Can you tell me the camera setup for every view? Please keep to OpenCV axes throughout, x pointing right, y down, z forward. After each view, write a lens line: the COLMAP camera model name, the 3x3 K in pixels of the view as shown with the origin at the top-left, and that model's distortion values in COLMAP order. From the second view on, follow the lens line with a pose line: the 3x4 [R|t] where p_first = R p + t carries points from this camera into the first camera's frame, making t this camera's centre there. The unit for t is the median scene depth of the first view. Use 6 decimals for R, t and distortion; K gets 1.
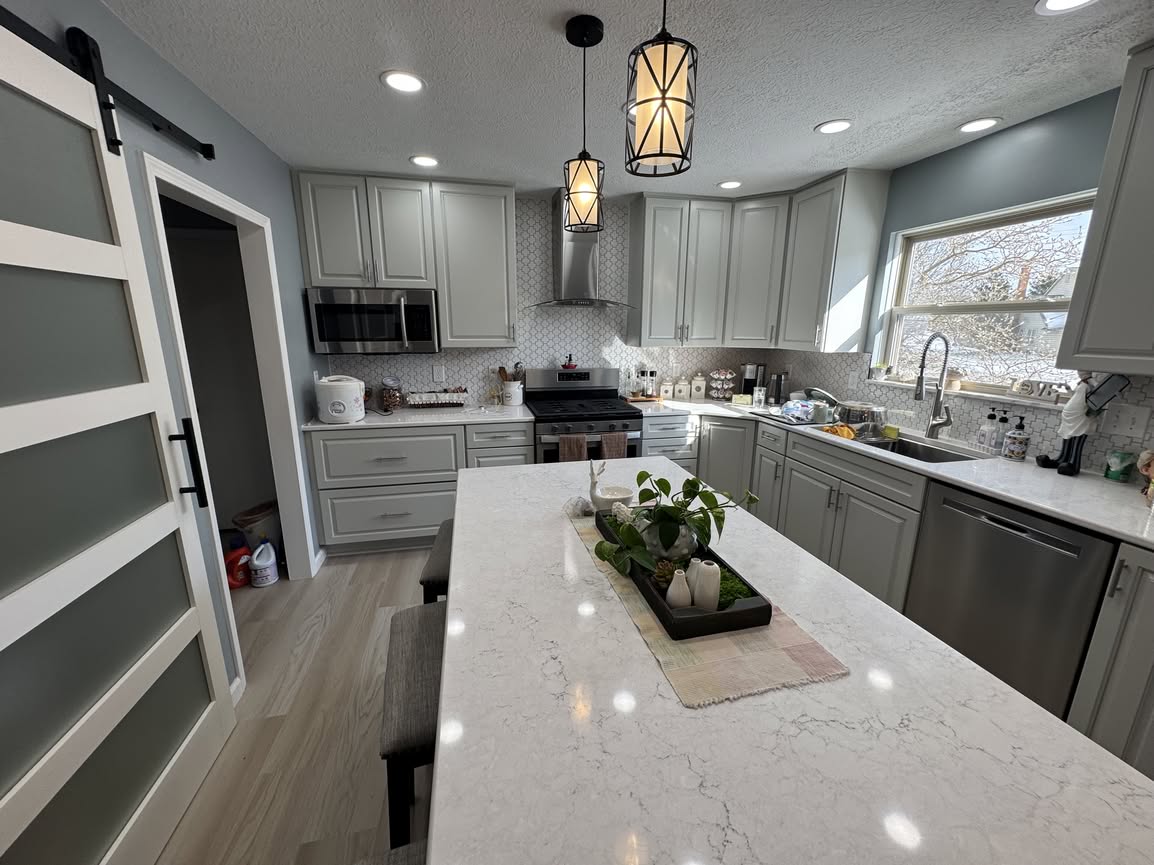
lens RADIAL K [[458.4, 0, 576.0], [0, 458.4, 433.3], [0, 0, 1]] dist [-0.002276, 0.000144]
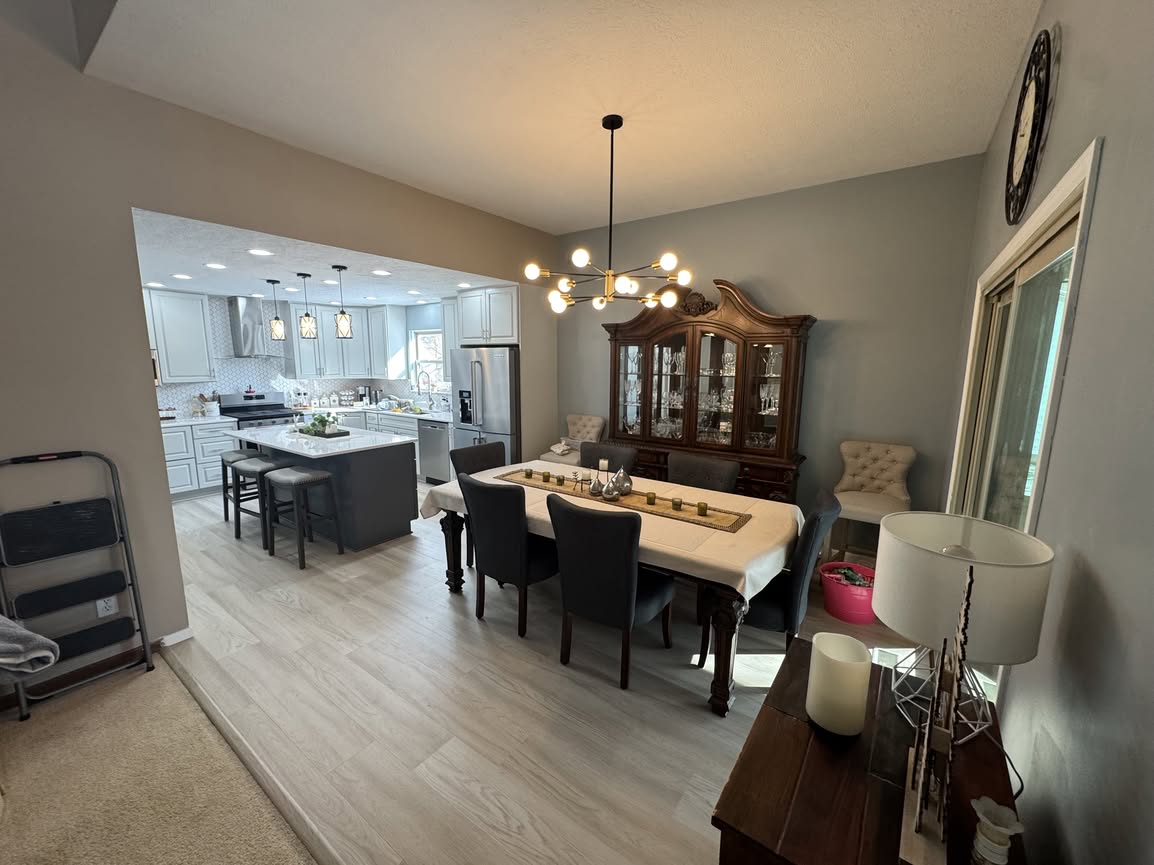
lens RADIAL K [[458.4, 0, 576.0], [0, 458.4, 433.3], [0, 0, 1]] dist [-0.002276, 0.000144]
pose [[0.746248, -0.105613, 0.657236, -0.297561], [0.147392, 0.989042, -0.008421, 0.244212], [-0.649145, 0.103156, 0.753638, -1.289713]]
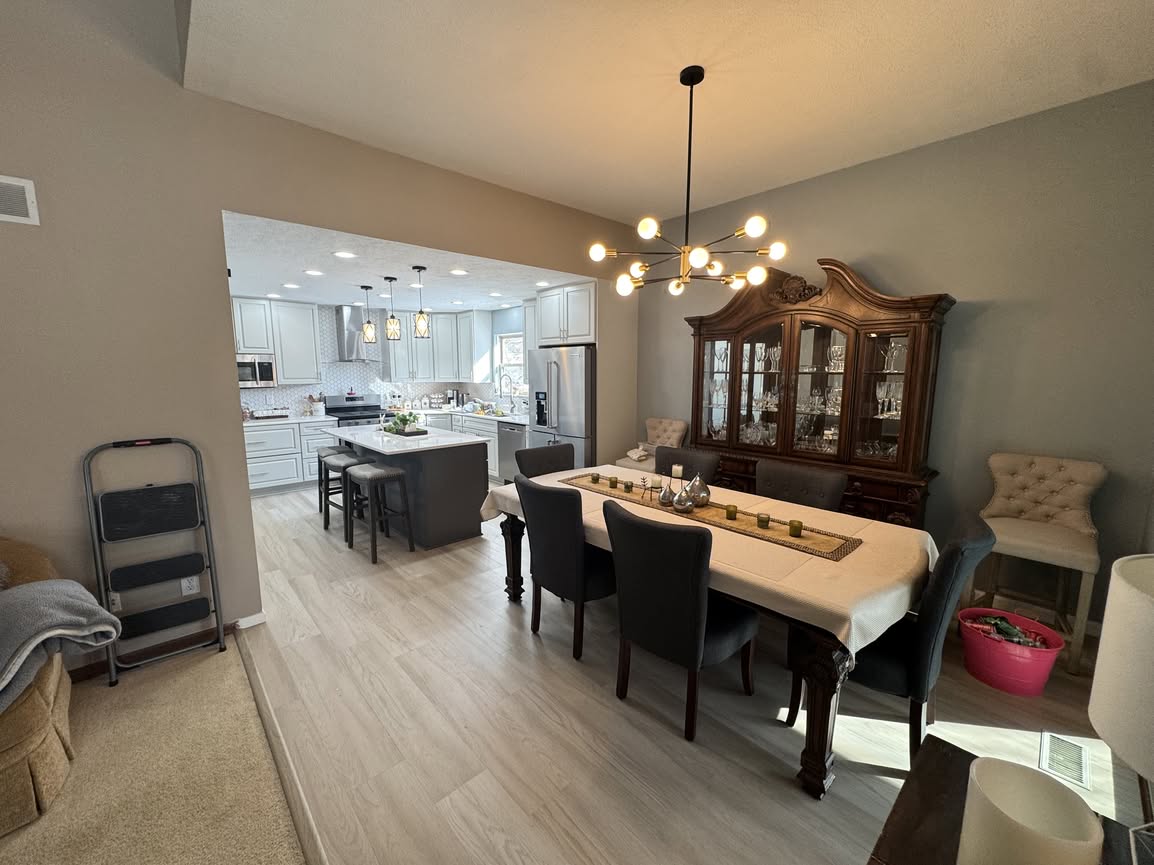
lens RADIAL K [[458.4, 0, 576.0], [0, 458.4, 433.3], [0, 0, 1]] dist [-0.002276, 0.000144]
pose [[0.863773, -0.074917, 0.498280, -0.198664], [0.117856, 0.991493, -0.055234, 0.267204], [-0.489903, 0.106435, 0.865255, -1.237865]]
